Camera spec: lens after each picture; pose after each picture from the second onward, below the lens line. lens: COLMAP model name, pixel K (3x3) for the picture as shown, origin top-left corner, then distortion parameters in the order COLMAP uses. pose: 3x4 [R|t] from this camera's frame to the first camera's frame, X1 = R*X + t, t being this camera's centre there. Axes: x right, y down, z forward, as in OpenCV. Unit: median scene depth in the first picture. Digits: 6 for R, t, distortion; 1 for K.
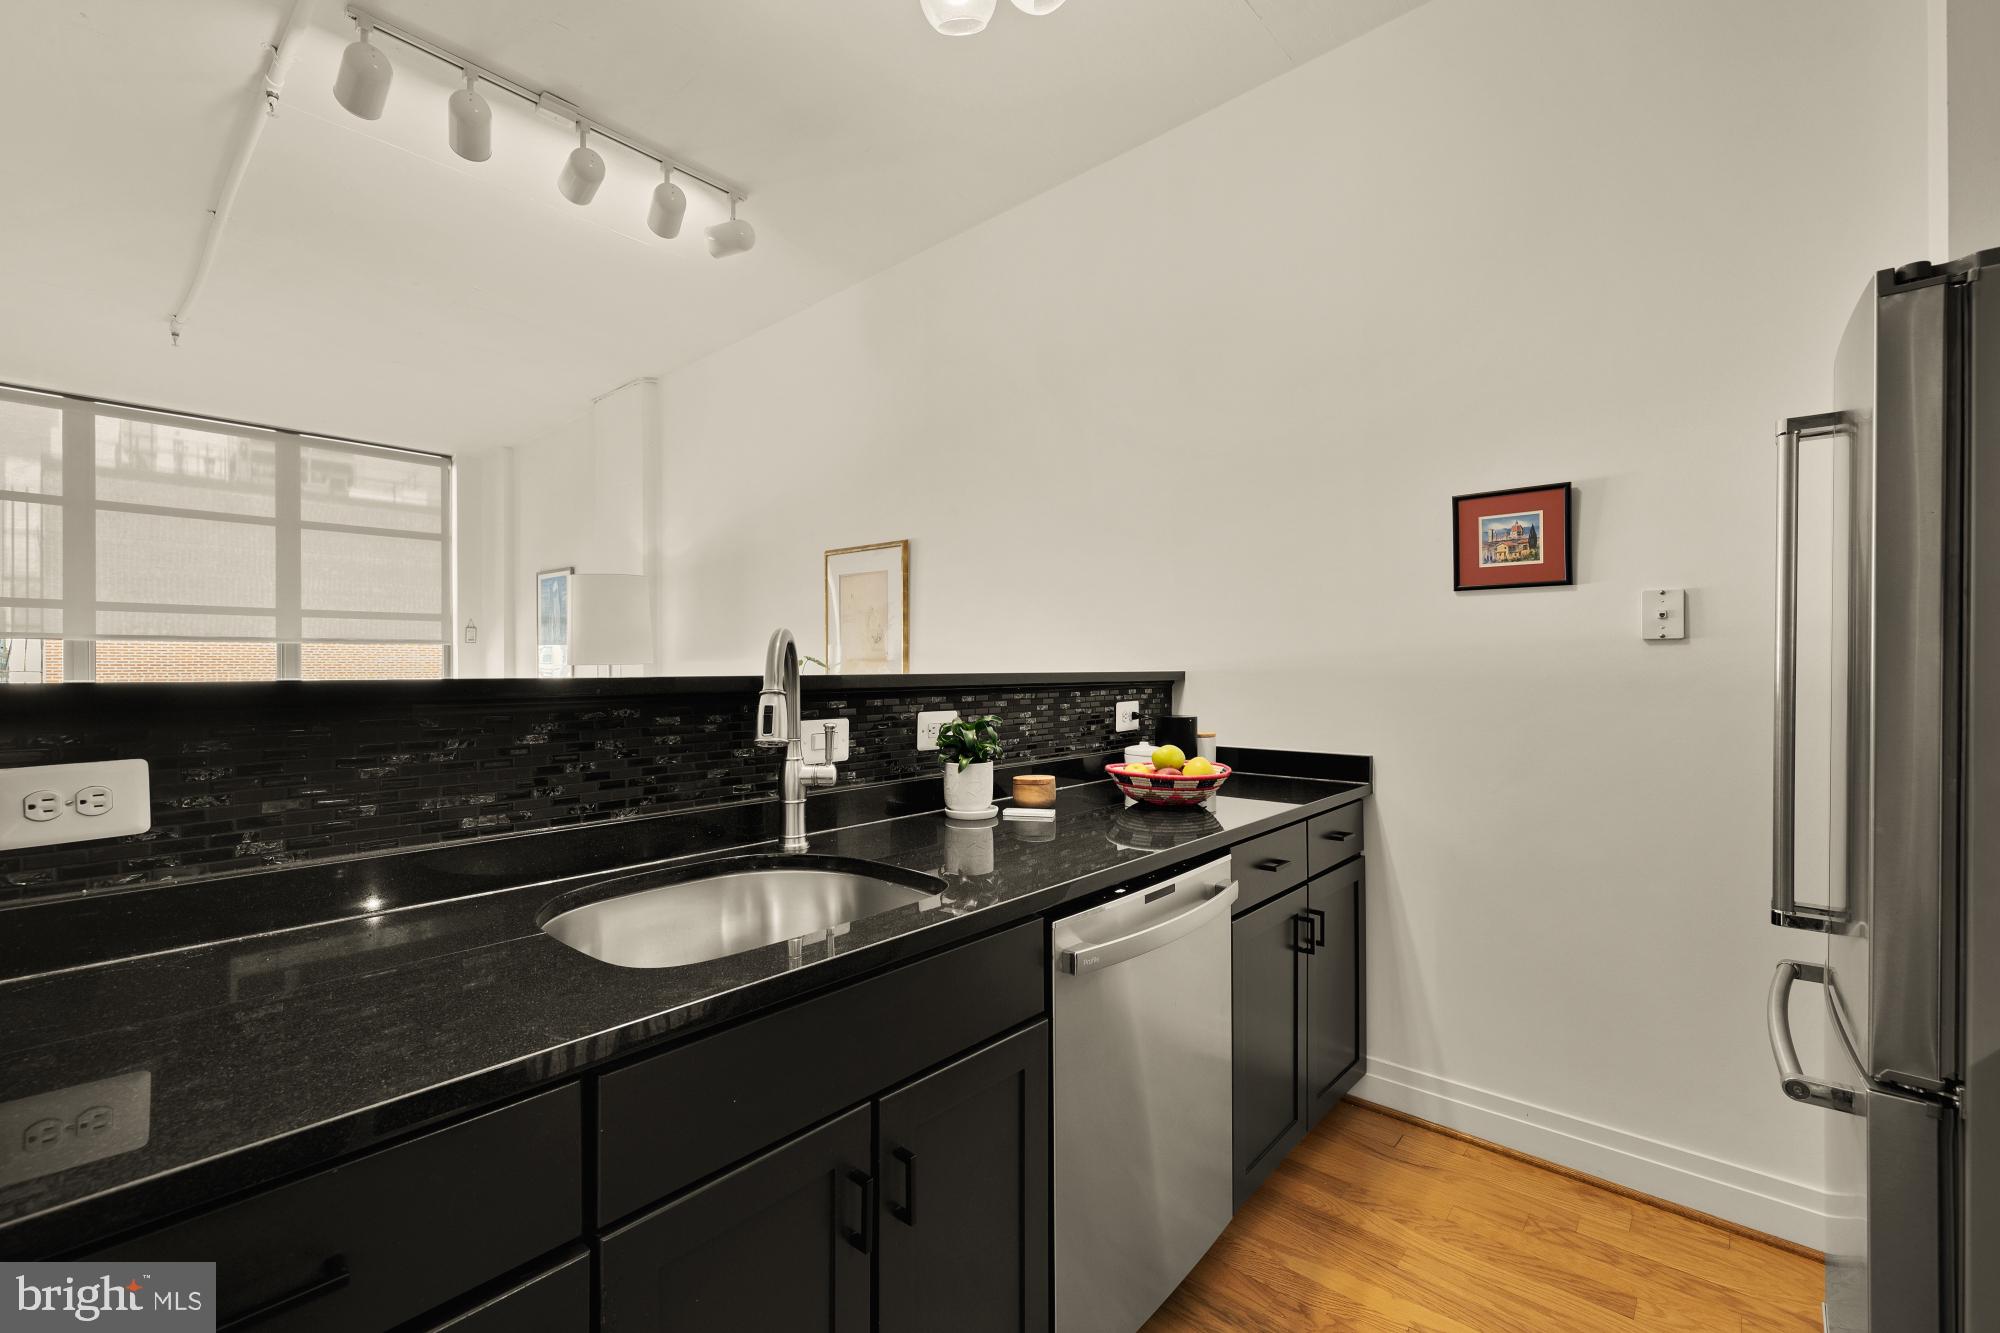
lens RADIAL K [[836.5, 0, 1000.0], [0, 836.5, 666.5], [0, 0, 1]] dist [0.002102, -0.000400]
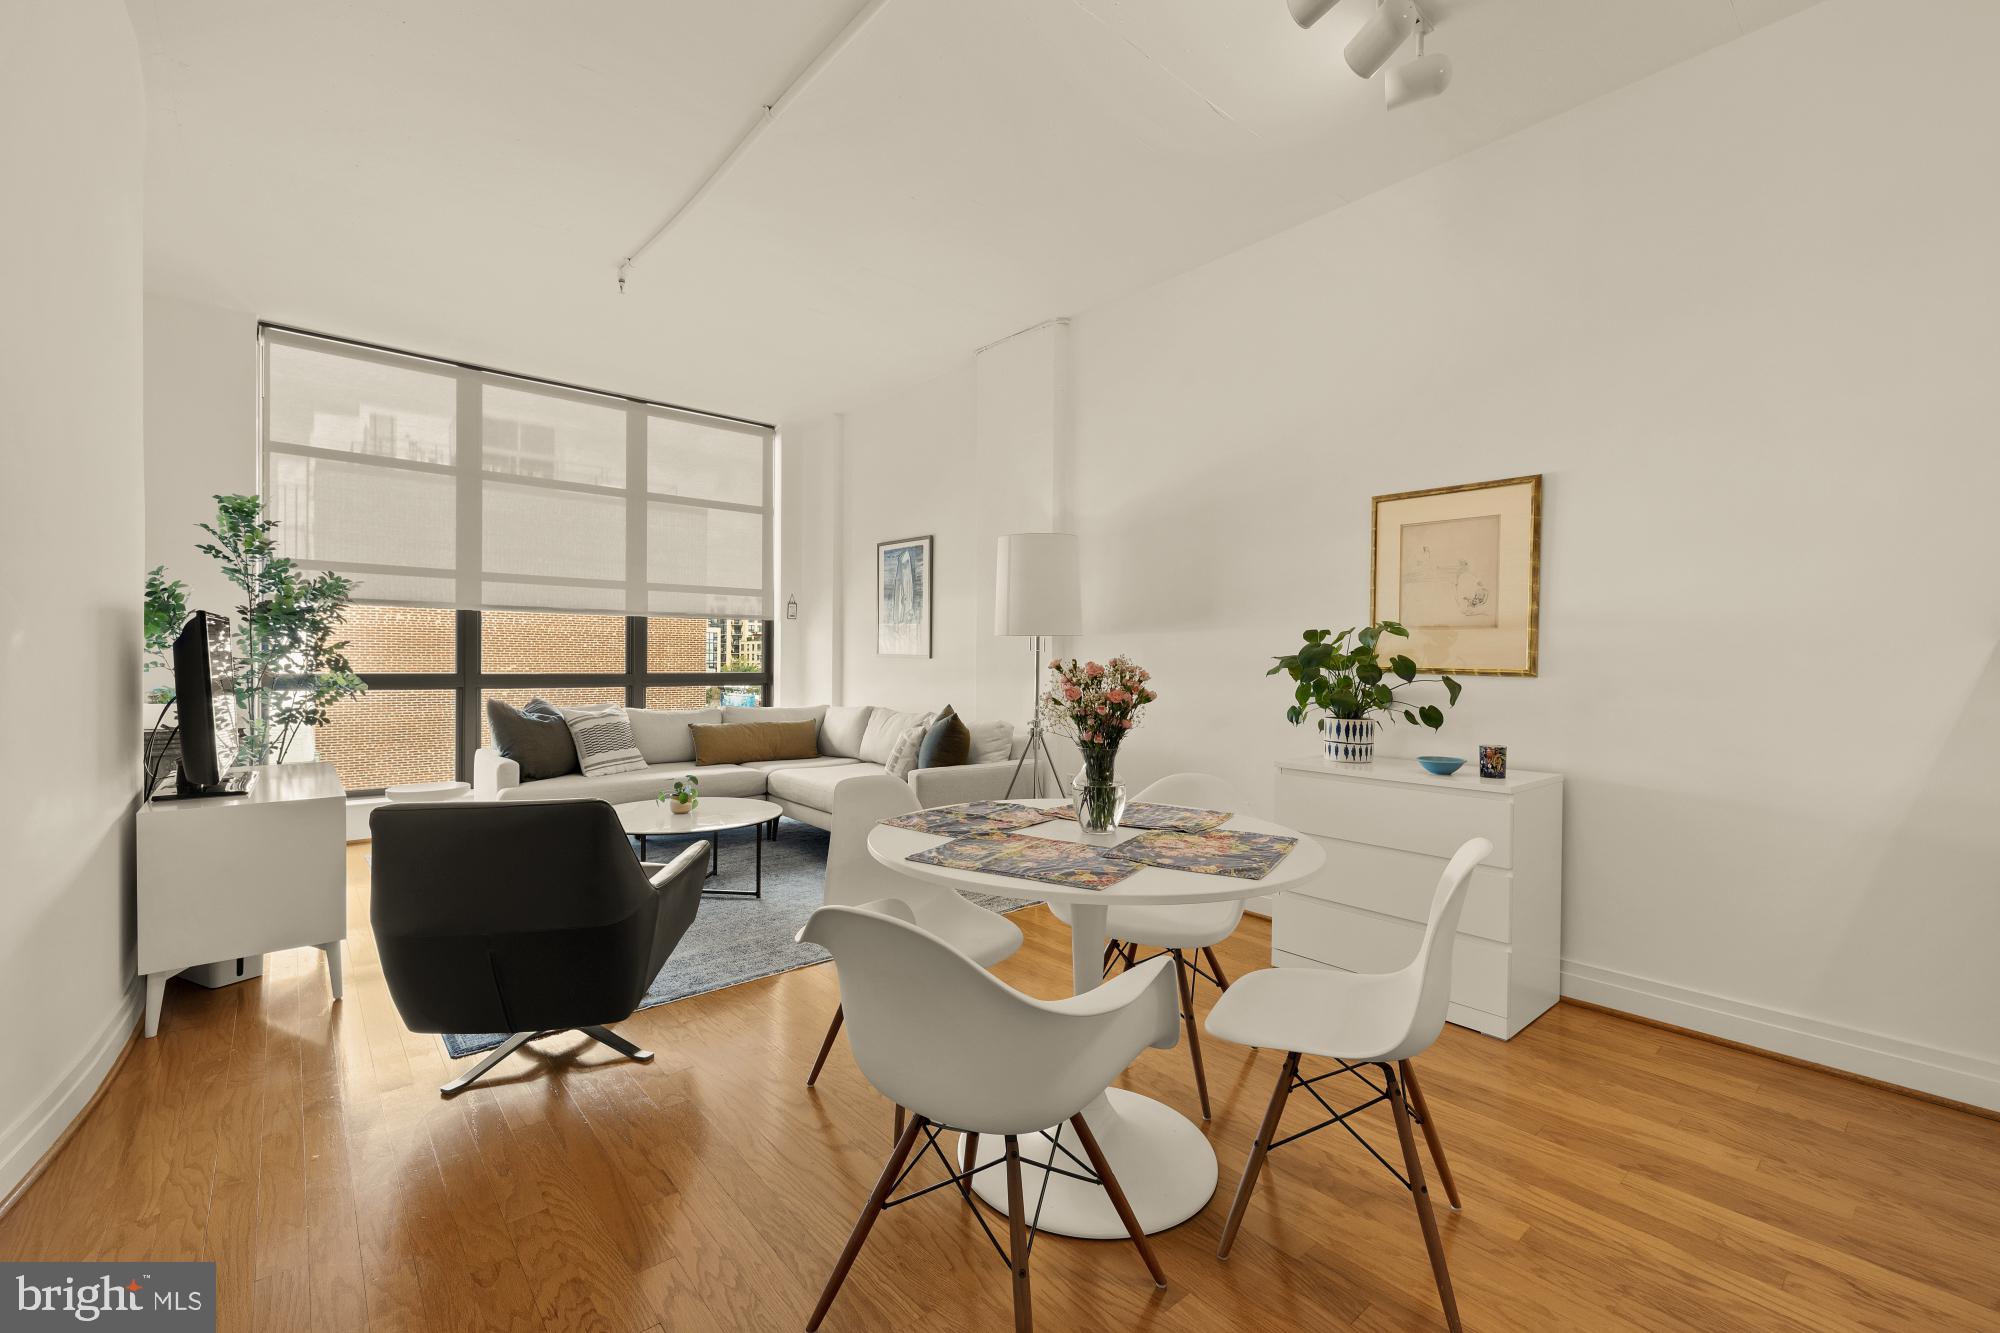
lens RADIAL K [[843.8, 0, 988.2], [0, 843.8, 663.2], [0, 0, 1]] dist [0.001200, -0.000016]
pose [[0.990263, 0.014027, -0.138498, -0.850422], [-0.013965, 0.999901, 0.001417, 0.055366], [0.138504, 0.000531, 0.990362, 0.219159]]
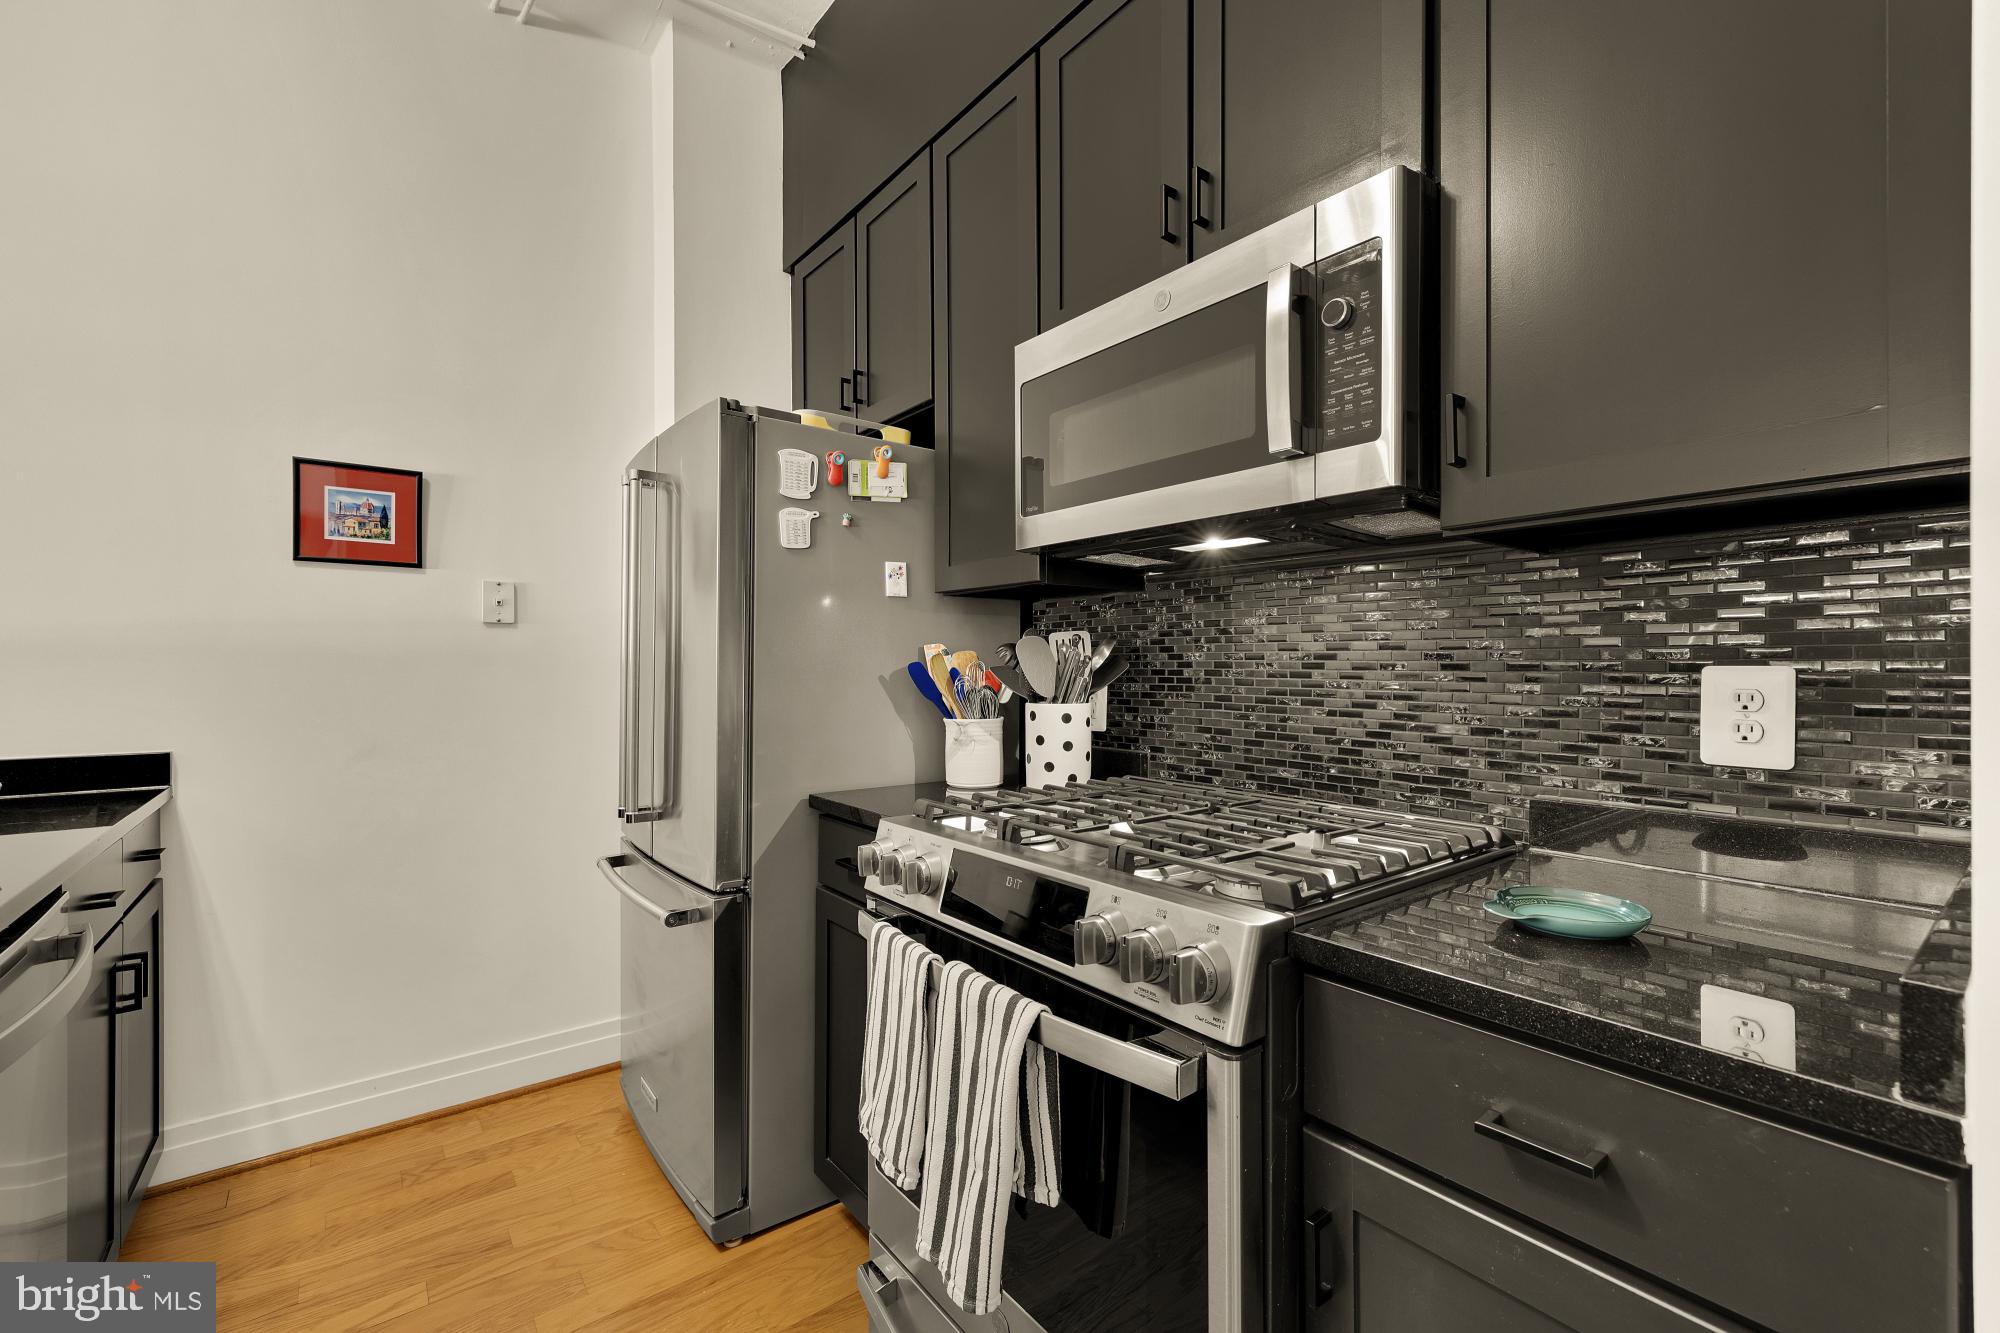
lens RADIAL K [[813.7, 0, 1000.0], [0, 813.7, 666.5], [0, 0, 1]] dist [-0.001216, -0.000135]
pose [[0.187919, -0.001608, 0.982183, -0.185334], [-0.003100, 0.999993, 0.002230, 0.021548], [-0.982180, -0.003464, 0.187913, 0.074585]]
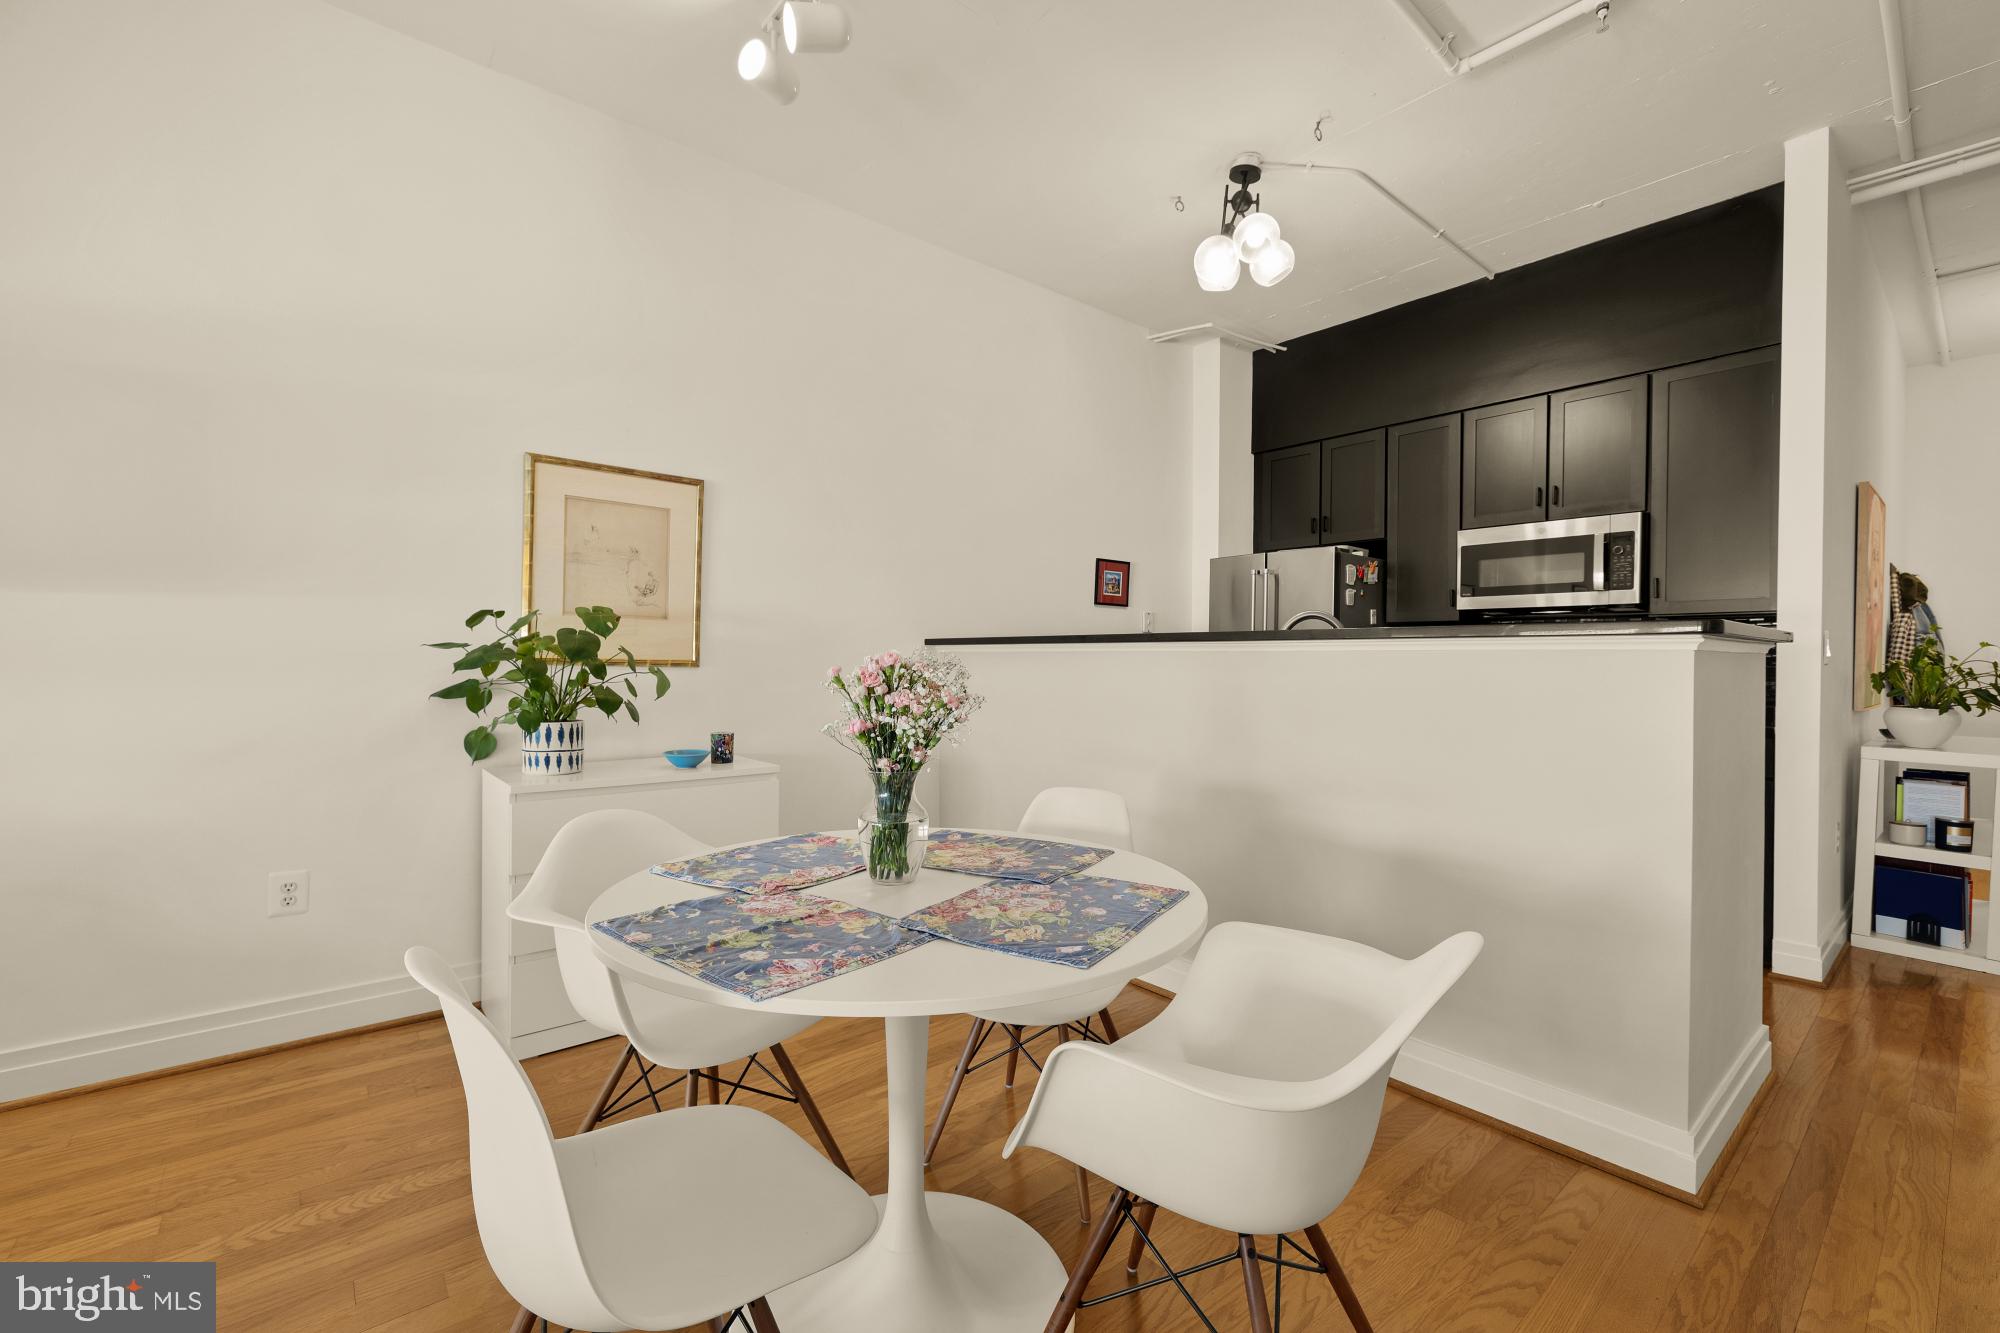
lens RADIAL K [[843.8, 0, 988.2], [0, 843.8, 663.2], [0, 0, 1]] dist [0.001200, -0.000016]
pose [[0.153944, -0.001078, 0.988079, -1.518890], [-0.013890, 0.999898, 0.003255, 0.048836], [-0.987982, -0.014226, 0.153913, 0.943559]]
